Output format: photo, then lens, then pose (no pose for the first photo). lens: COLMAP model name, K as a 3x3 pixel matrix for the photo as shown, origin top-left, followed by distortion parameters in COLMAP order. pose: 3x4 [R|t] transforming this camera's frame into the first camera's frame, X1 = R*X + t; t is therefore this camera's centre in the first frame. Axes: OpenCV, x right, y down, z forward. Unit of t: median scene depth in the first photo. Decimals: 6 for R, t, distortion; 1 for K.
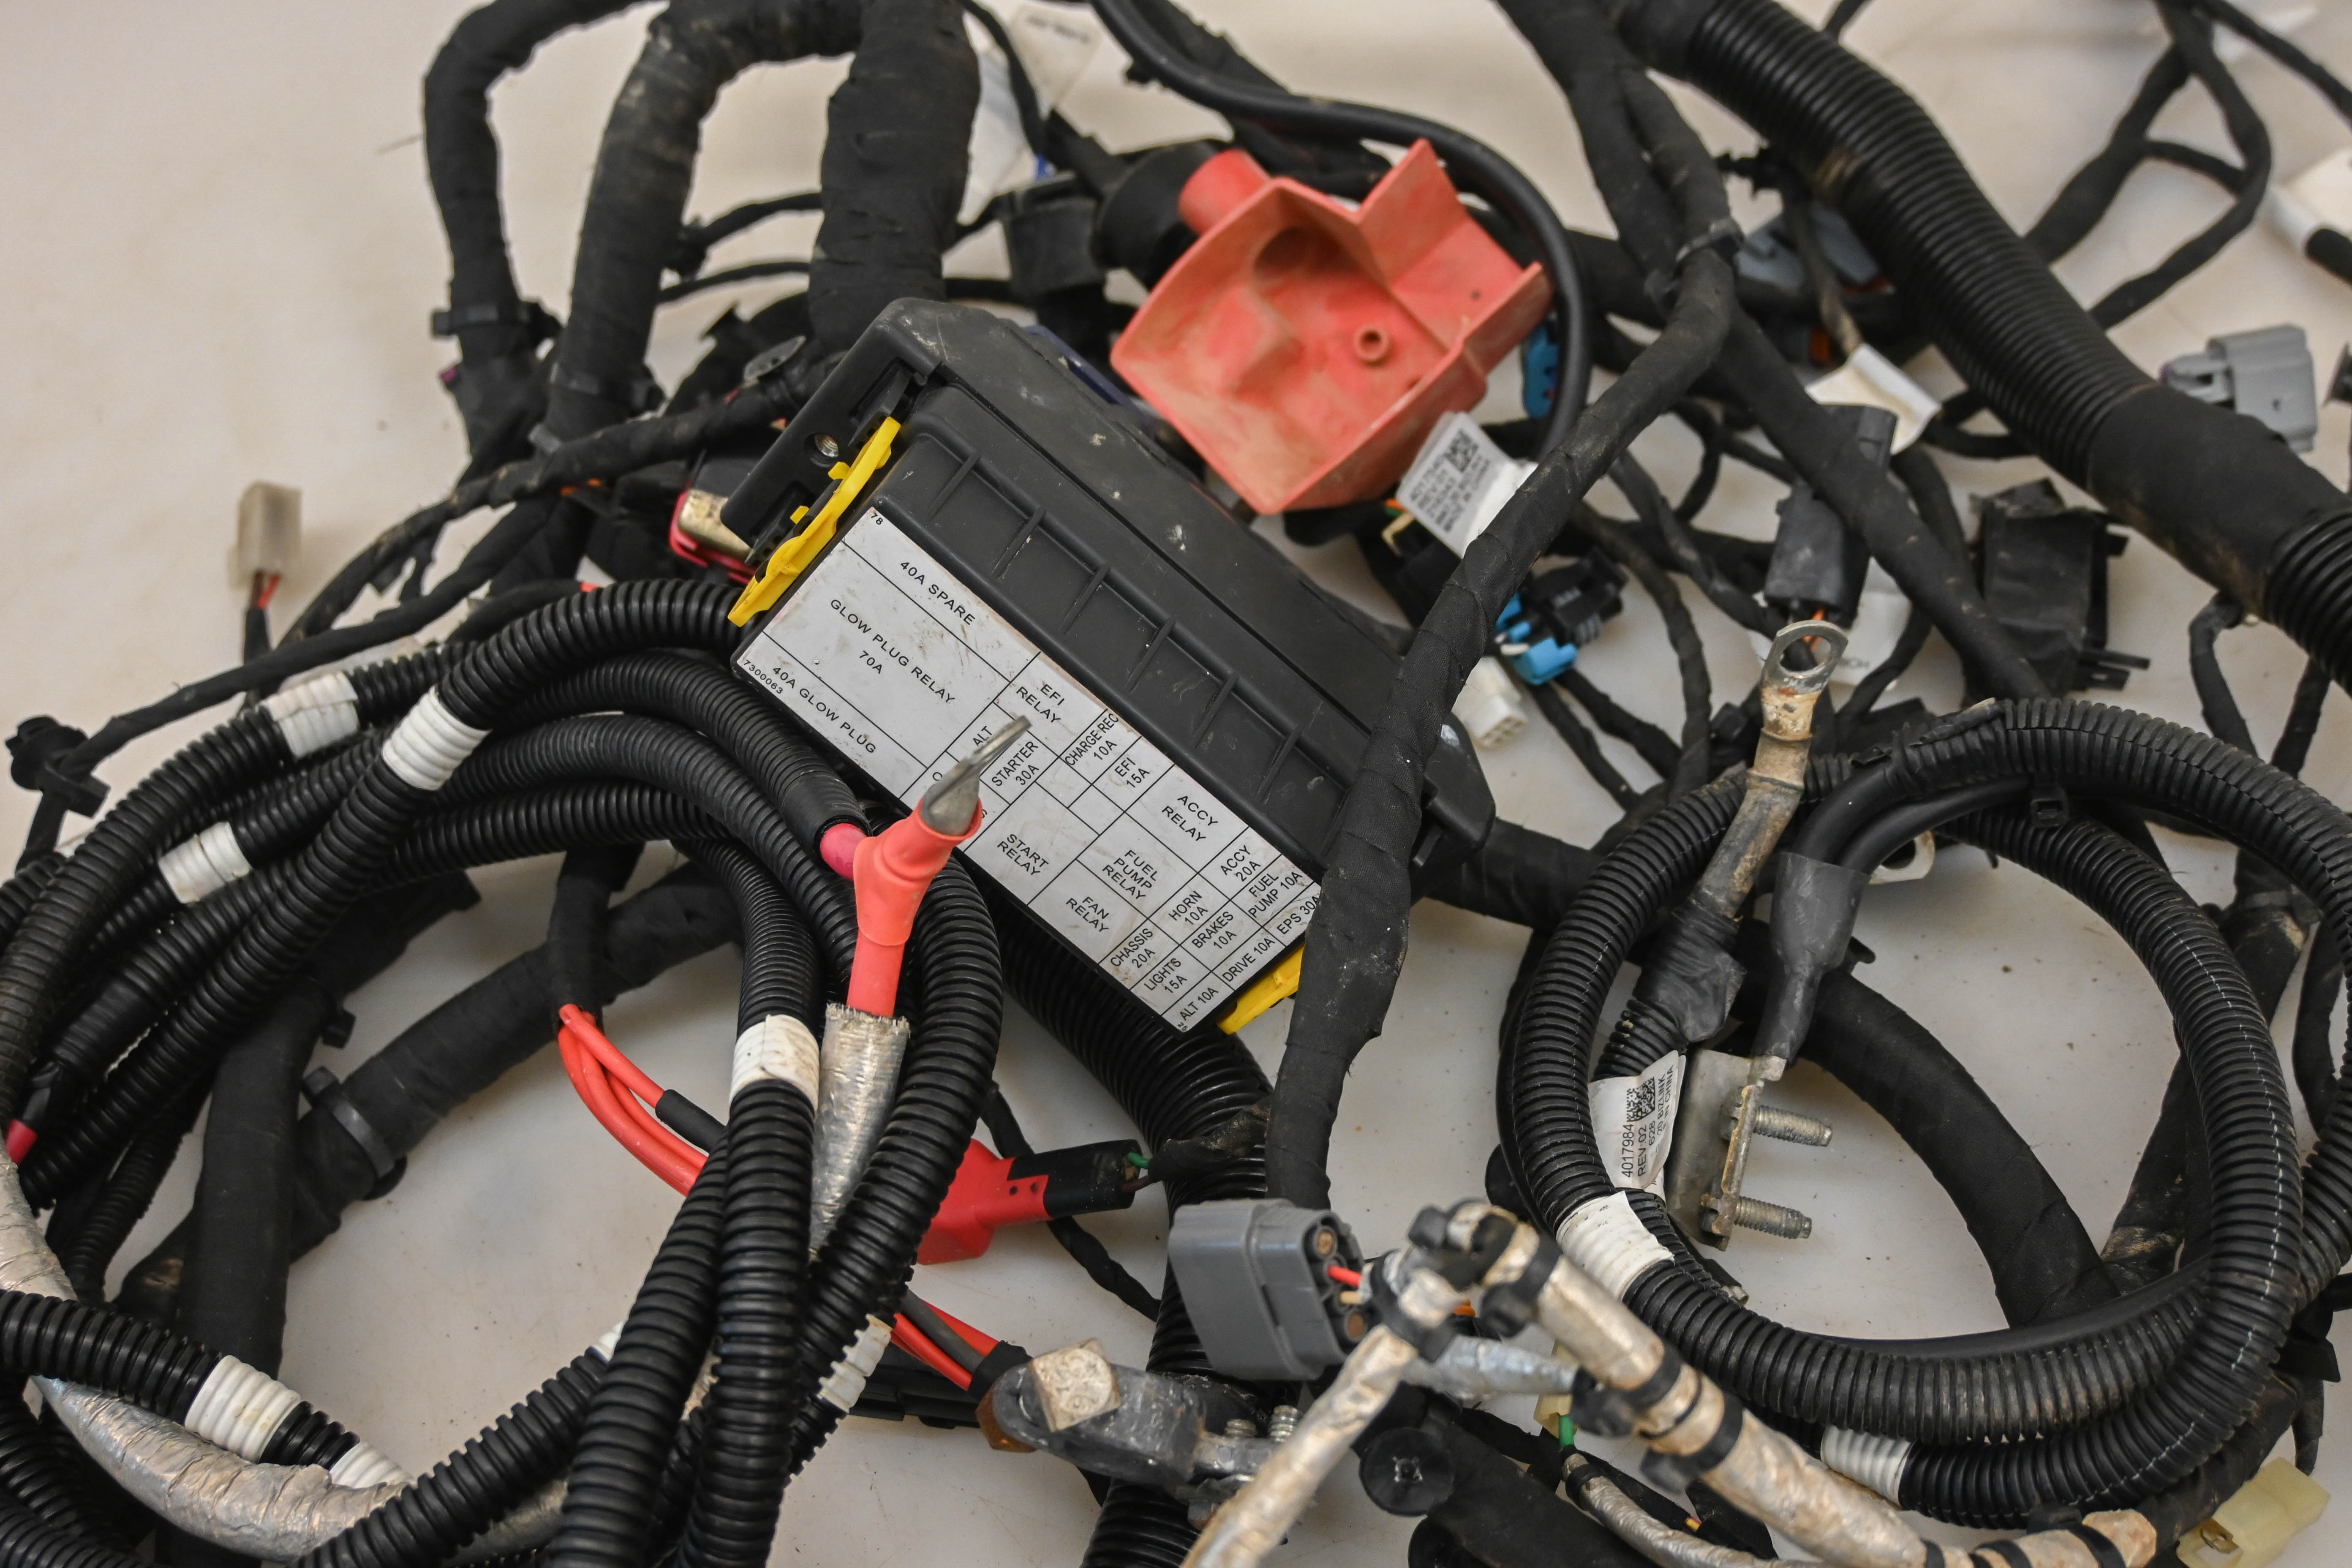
lens RADIAL K [[2786.2, 0, 1191.4], [0, 2786.2, 917.8], [0, 0, 1]] dist [0.026815, 0.001039]
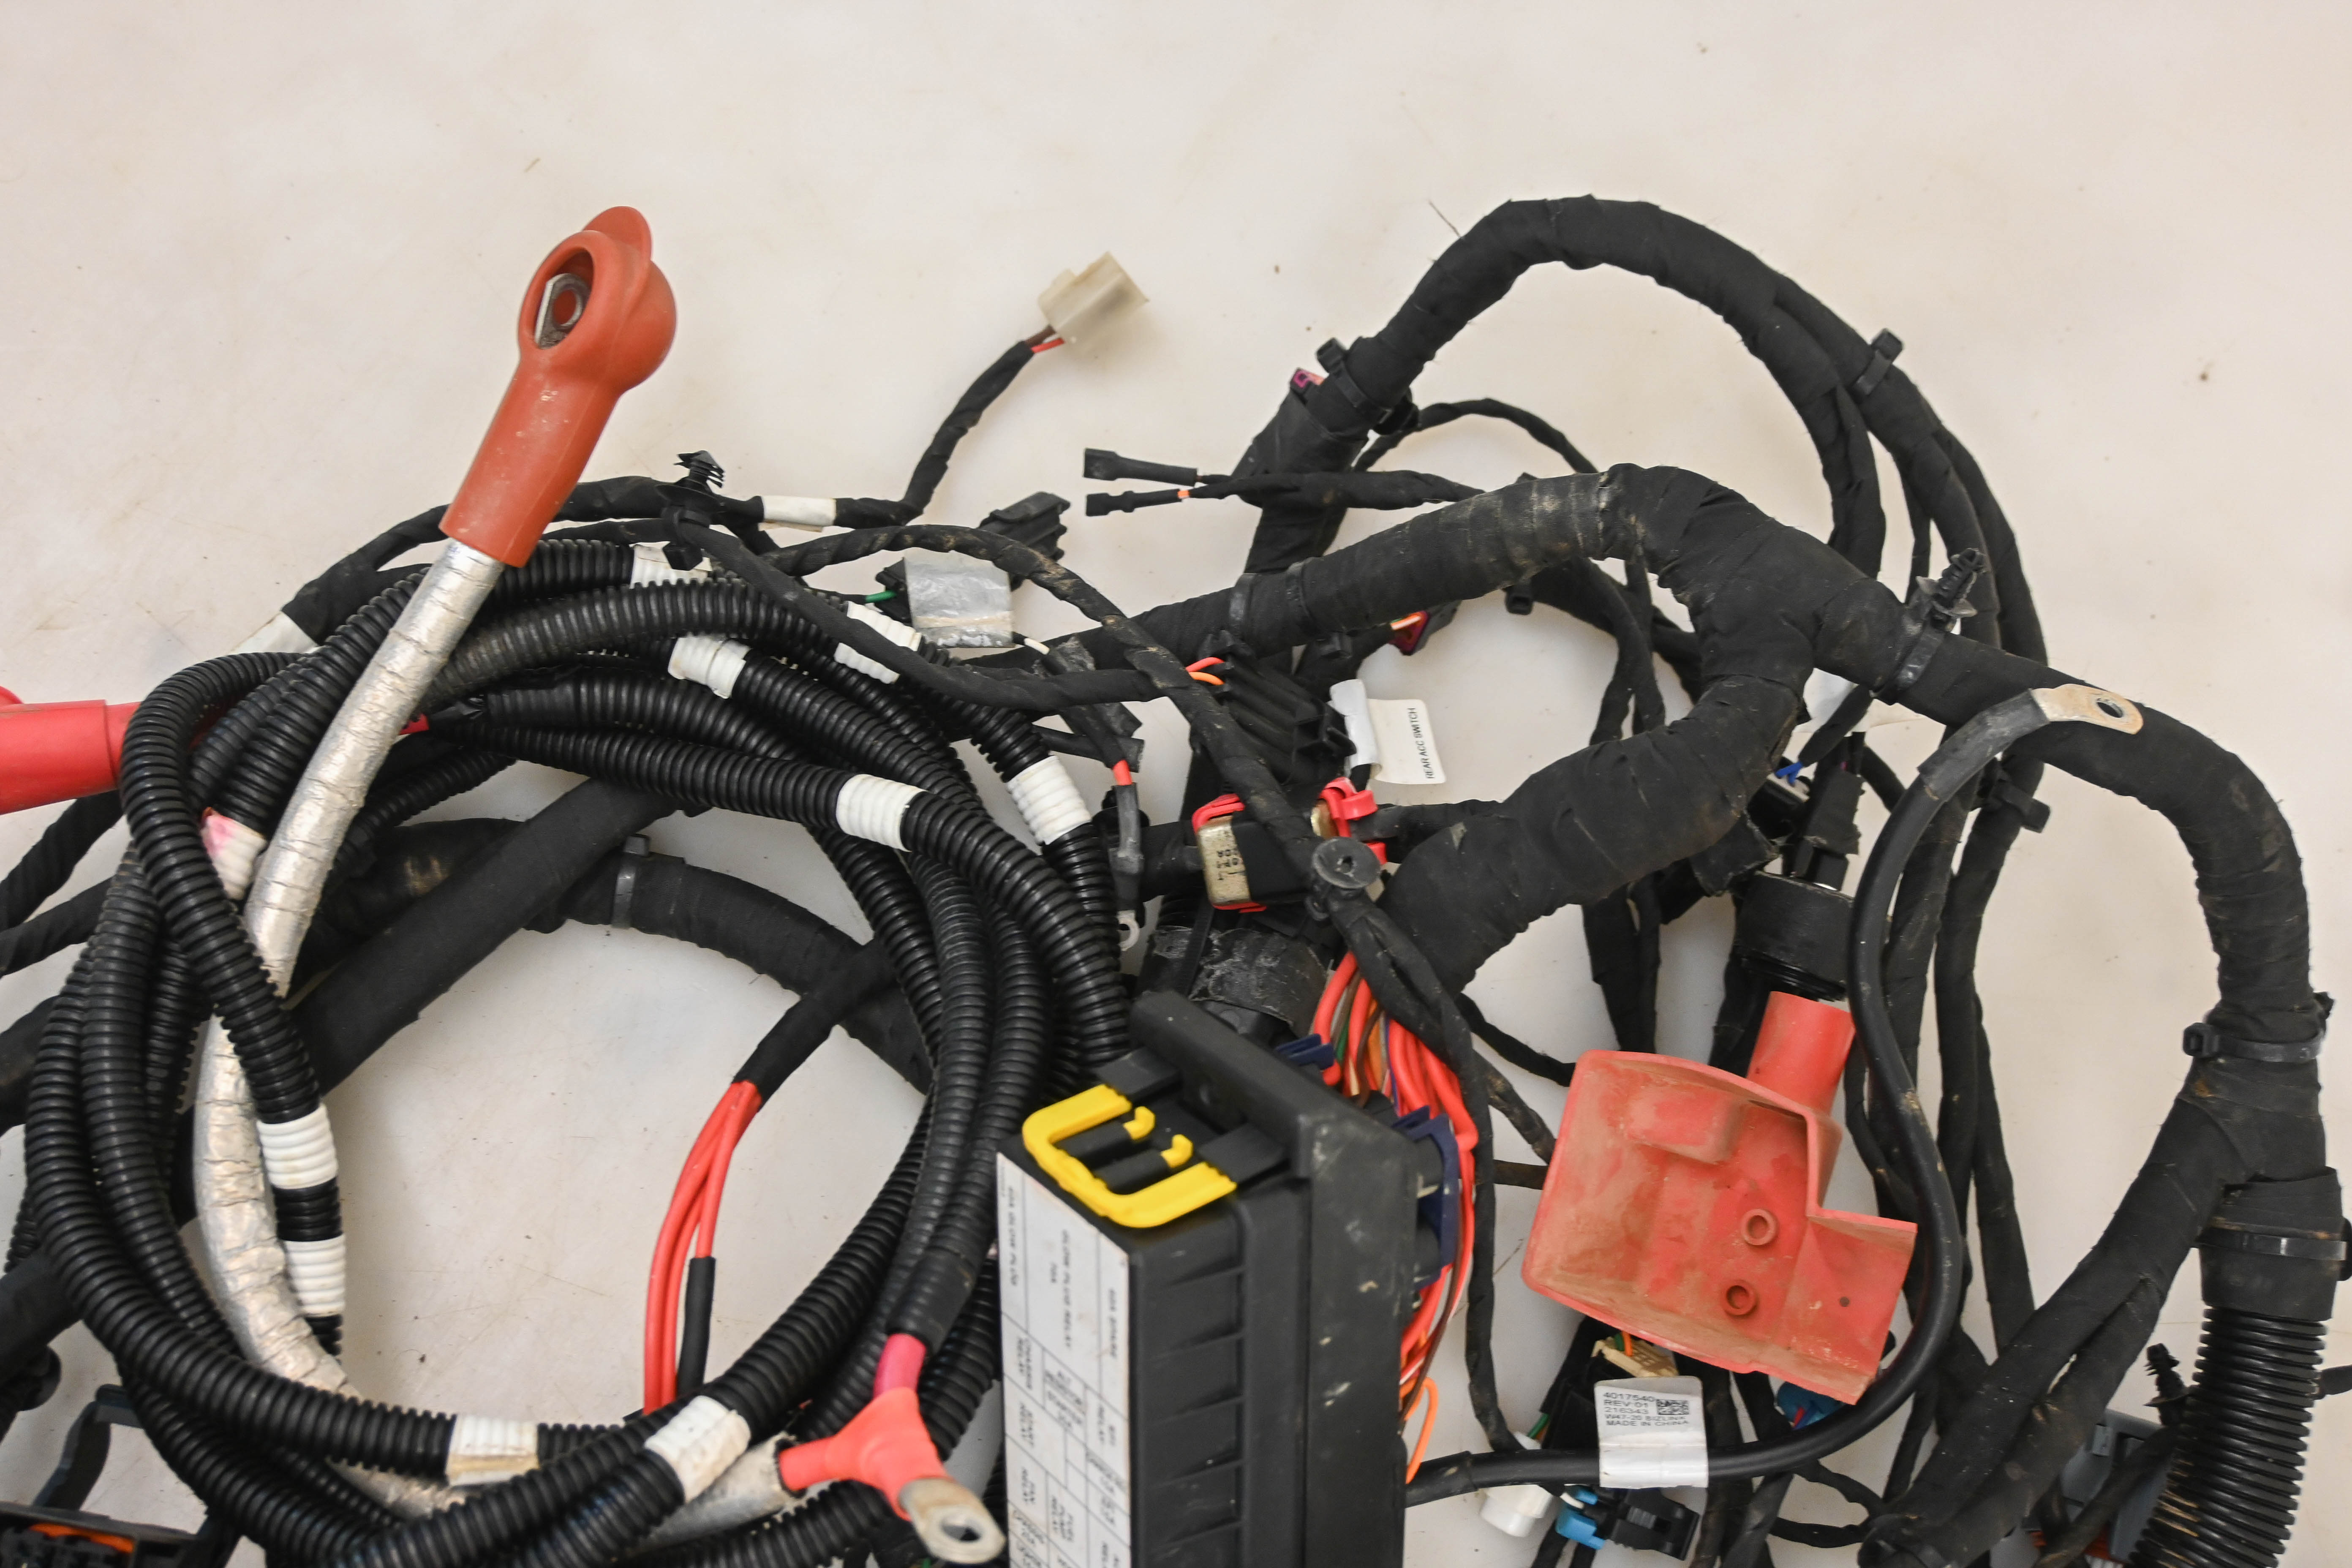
lens RADIAL K [[2878.4, 0, 1176.0], [0, 2878.4, 784.0], [0, 0, 1]] dist [0.012692, -0.026147]
pose [[0.577473, 0.816337, 0.010864, -0.265054], [-0.760001, 0.532666, 0.372379, -0.678874], [0.298200, -0.223296, 0.928017, -0.018714]]
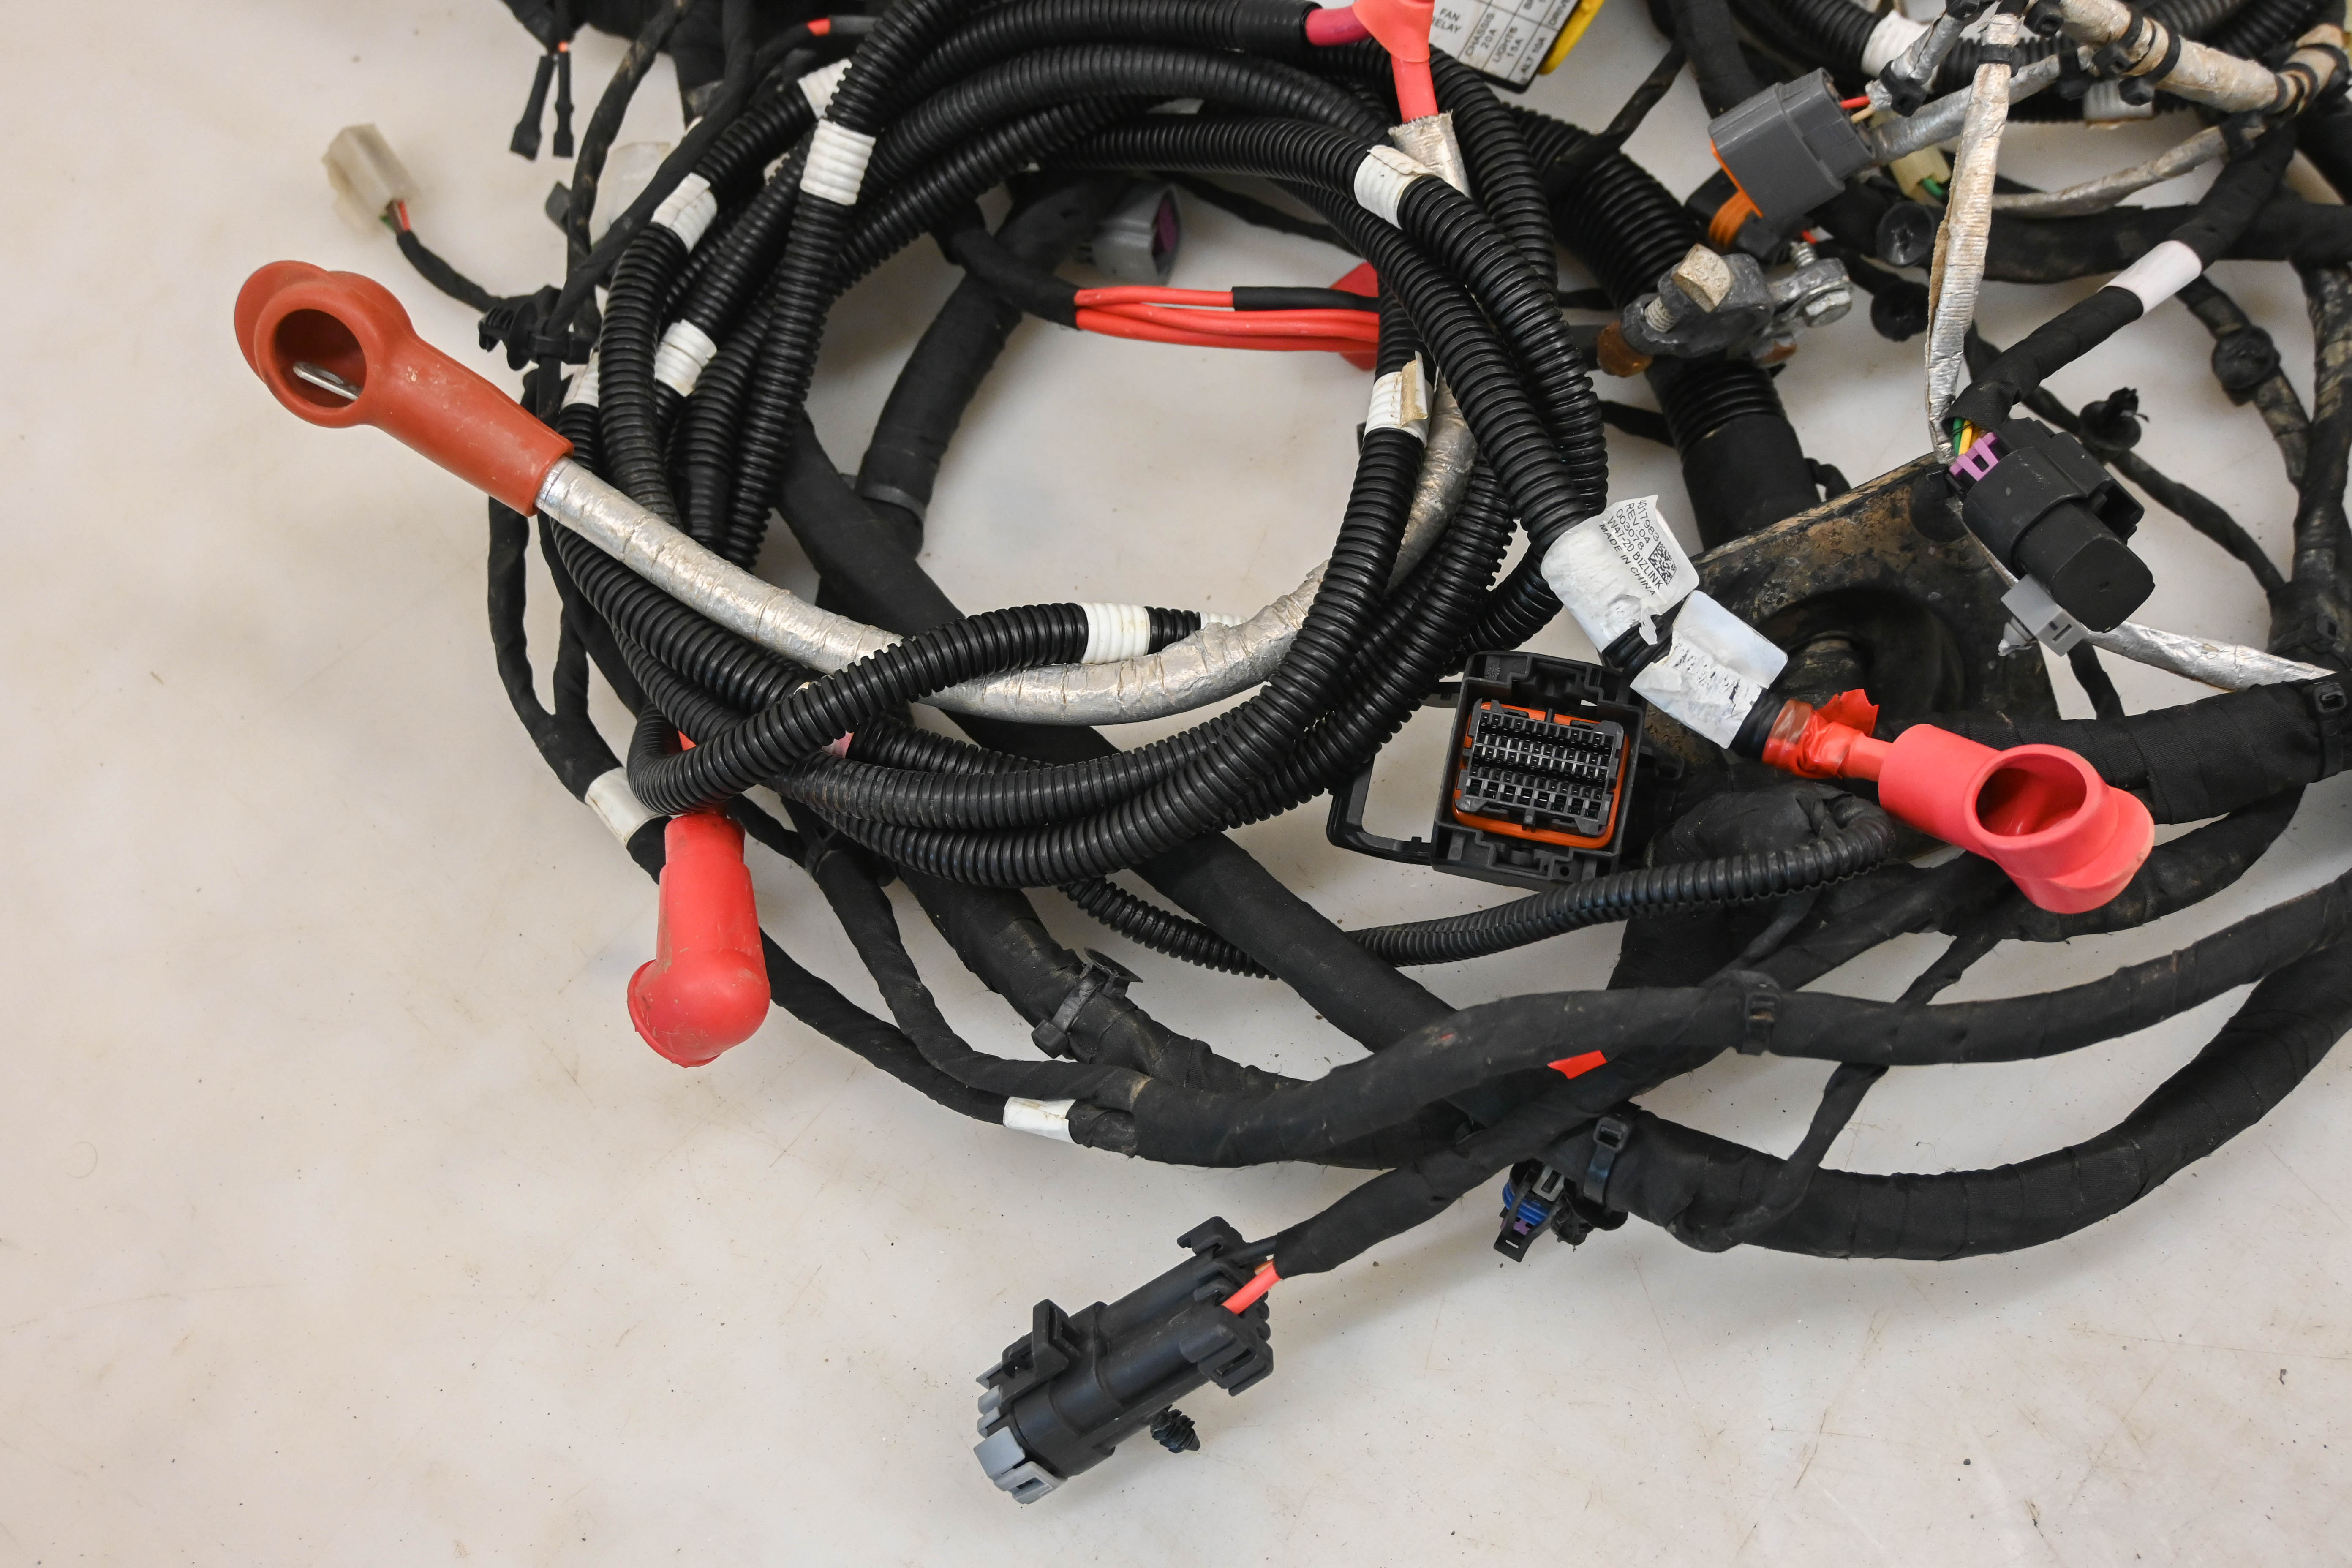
lens RADIAL K [[2878.4, 0, 1176.0], [0, 2878.4, 784.0], [0, 0, 1]] dist [0.012692, -0.026147]
pose [[0.838385, -0.481167, 0.256103, -0.697378], [0.444444, 0.875455, 0.189865, -0.001425], [-0.315564, -0.045356, 0.947820, -0.271786]]
